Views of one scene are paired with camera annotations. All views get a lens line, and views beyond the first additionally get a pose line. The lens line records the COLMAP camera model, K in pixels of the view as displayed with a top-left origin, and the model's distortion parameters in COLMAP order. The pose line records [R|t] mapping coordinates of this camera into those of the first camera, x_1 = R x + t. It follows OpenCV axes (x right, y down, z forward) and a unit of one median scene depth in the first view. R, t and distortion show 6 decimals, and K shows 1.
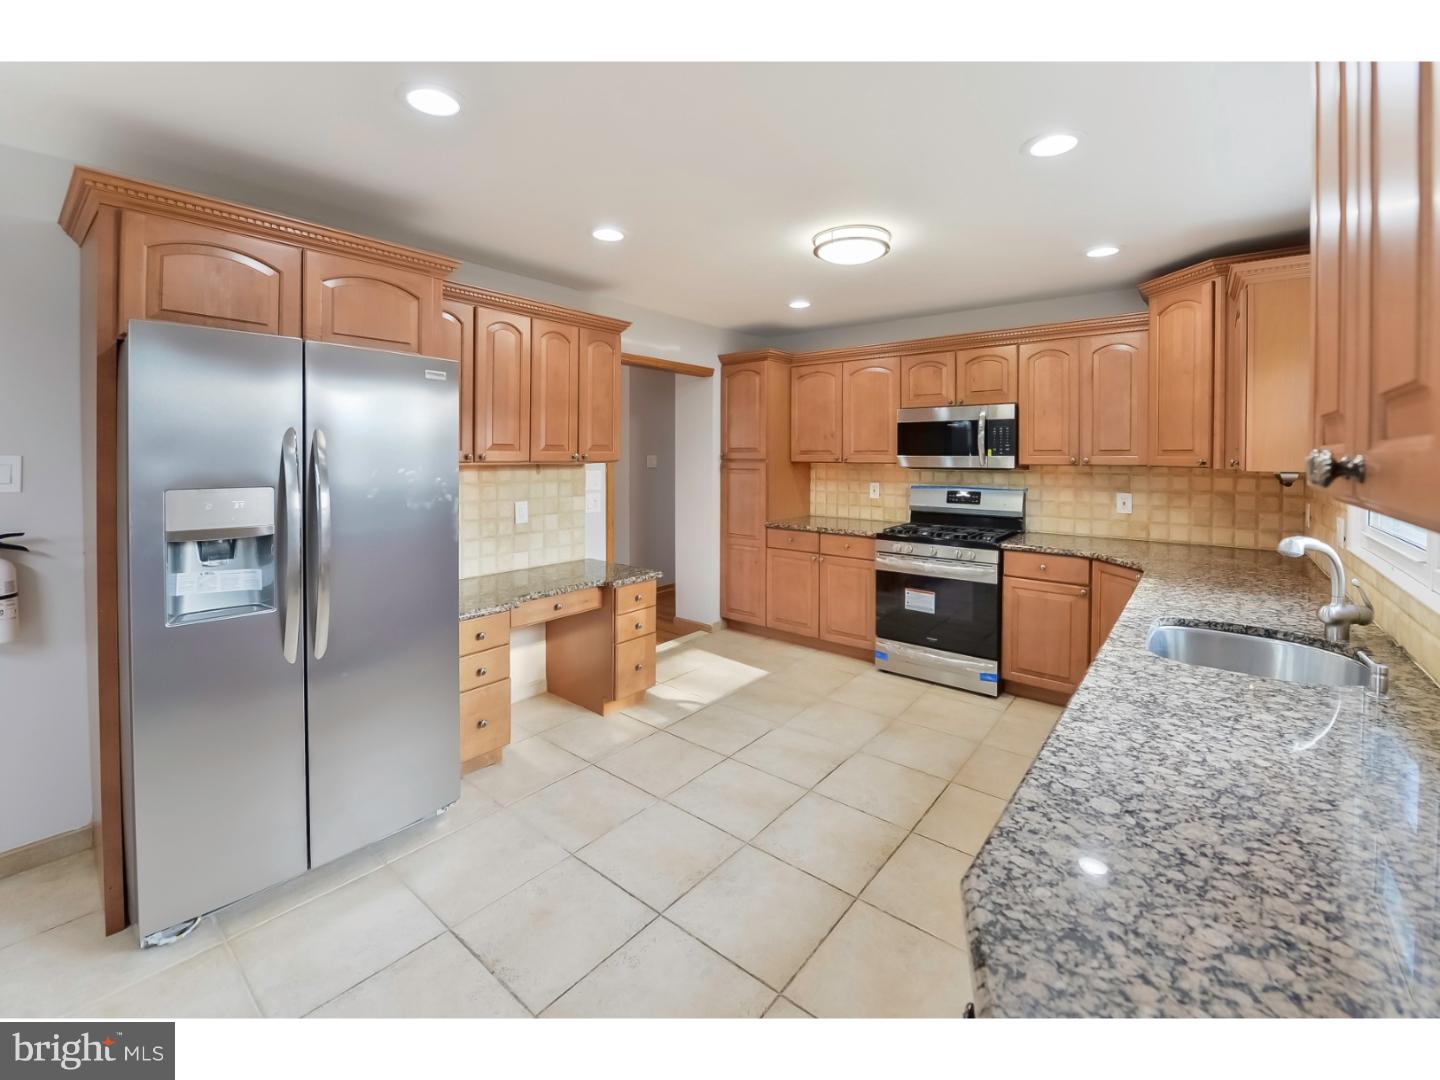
lens RADIAL K [[585.3, 0, 718.5], [0, 585.3, 562.0], [0, 0, 1]] dist [-0.000483, -0.000046]
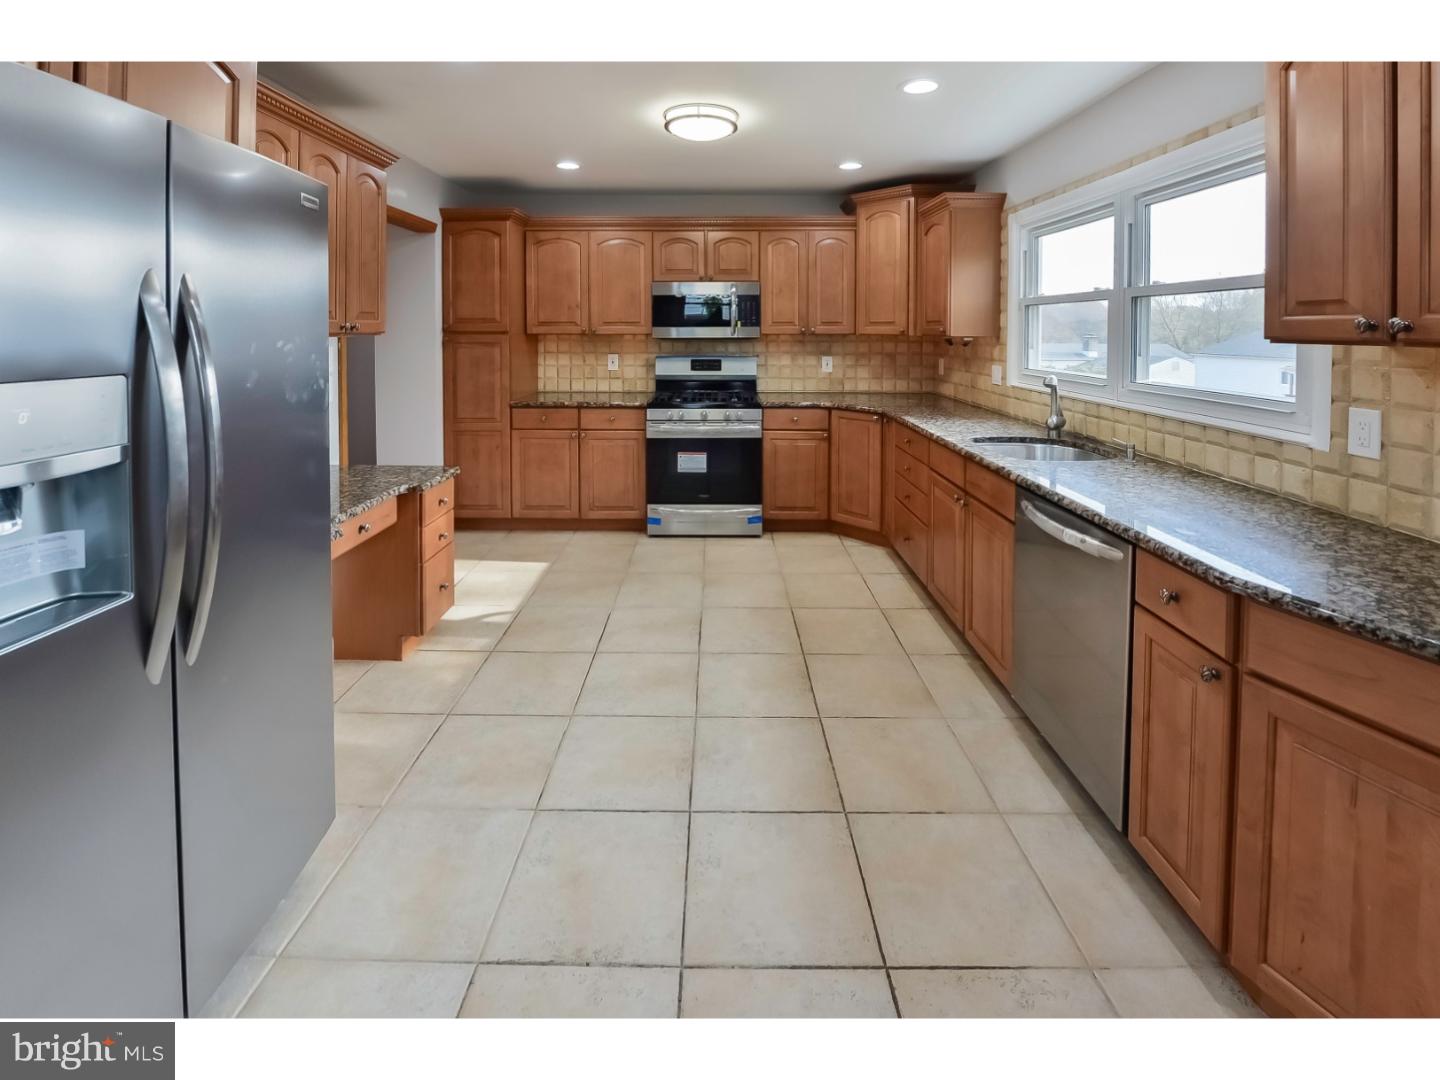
lens RADIAL K [[601.0, 0, 714.7], [0, 601.0, 445.5], [0, 0, 1]] dist [-0.010522, -0.000172]
pose [[0.796624, -0.115588, 0.593320, -0.286910], [0.109530, 0.992901, 0.046372, -0.011583], [-0.594468, 0.028046, 0.803630, 0.095324]]
